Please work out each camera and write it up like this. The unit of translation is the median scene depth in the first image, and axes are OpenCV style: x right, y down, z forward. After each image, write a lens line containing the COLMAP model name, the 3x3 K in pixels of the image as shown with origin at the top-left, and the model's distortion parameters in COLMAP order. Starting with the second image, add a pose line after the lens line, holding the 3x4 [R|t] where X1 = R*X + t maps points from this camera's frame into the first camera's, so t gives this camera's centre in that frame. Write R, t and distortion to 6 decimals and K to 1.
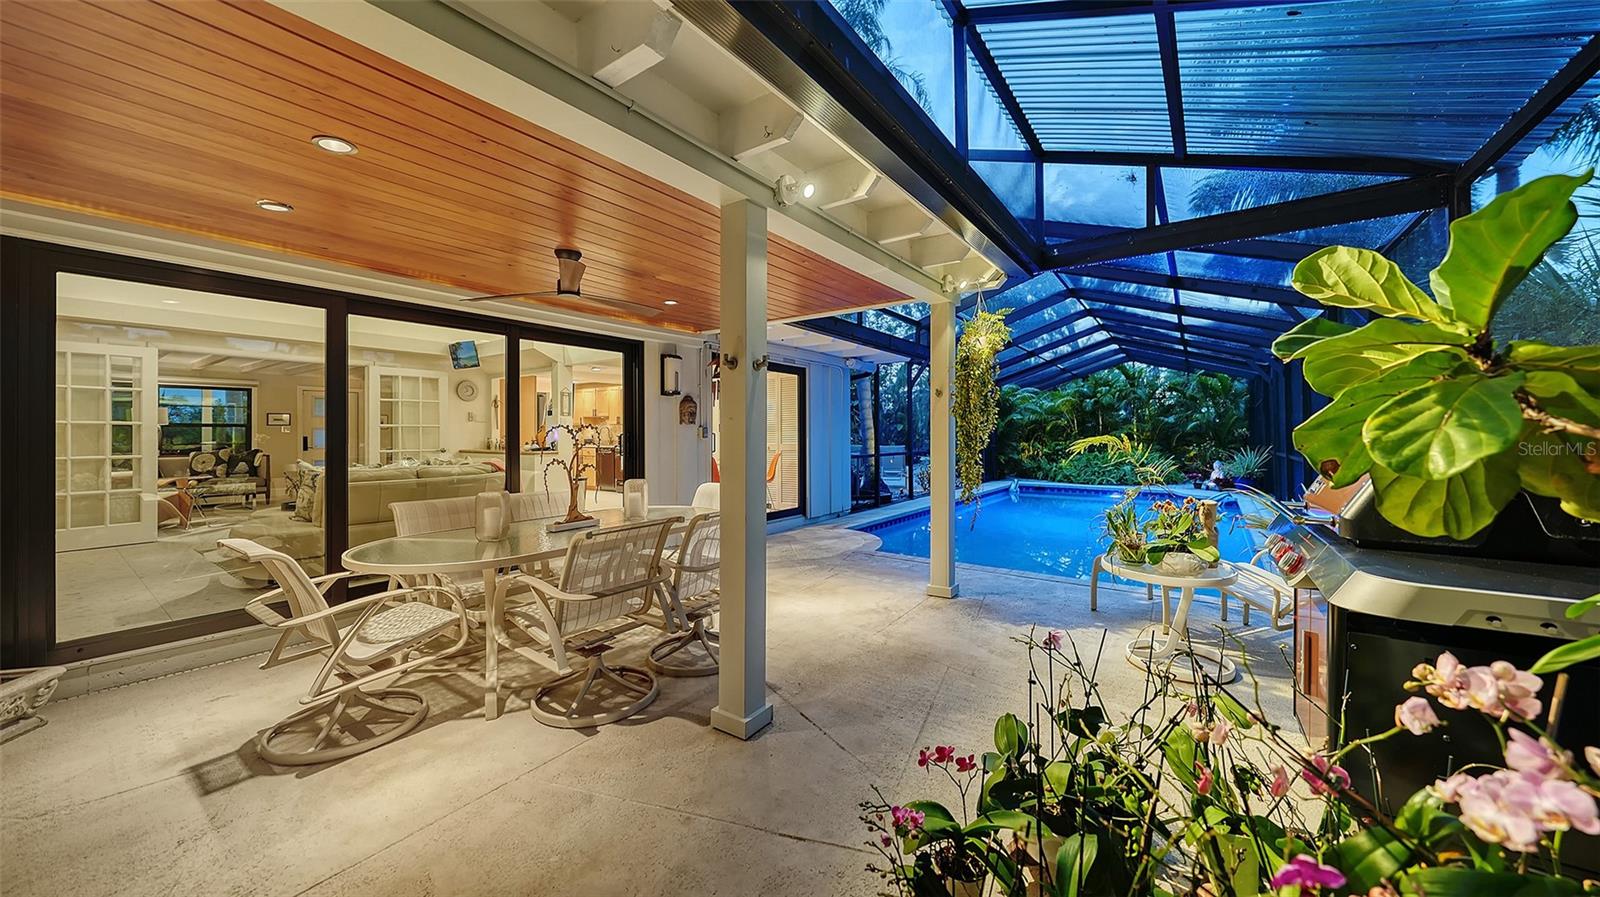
lens RADIAL K [[562.4, 0, 799.7], [0, 562.4, 438.7], [0, 0, 1]] dist [-0.001047, -0.000052]
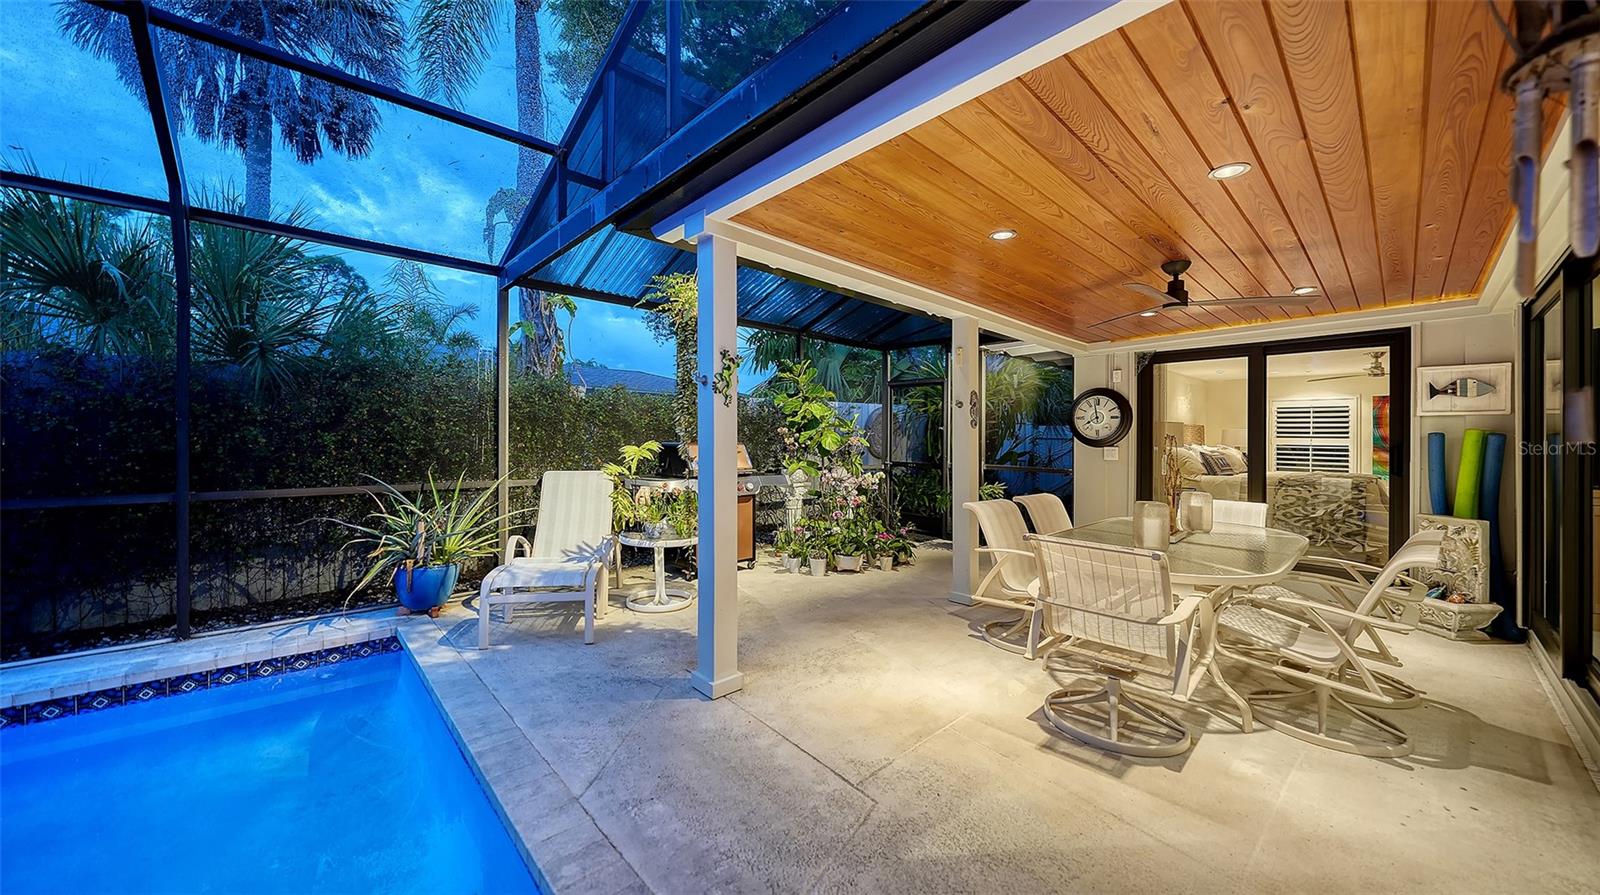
lens RADIAL K [[562.4, 0, 799.3], [0, 562.4, 444.5], [0, 0, 1]] dist [-0.001047, -0.000052]
pose [[-0.978897, -0.008334, 0.204187, 0.043175], [-0.007753, 0.999963, 0.003645, -0.005933], [-0.204209, 0.001985, -0.978925, 2.118255]]
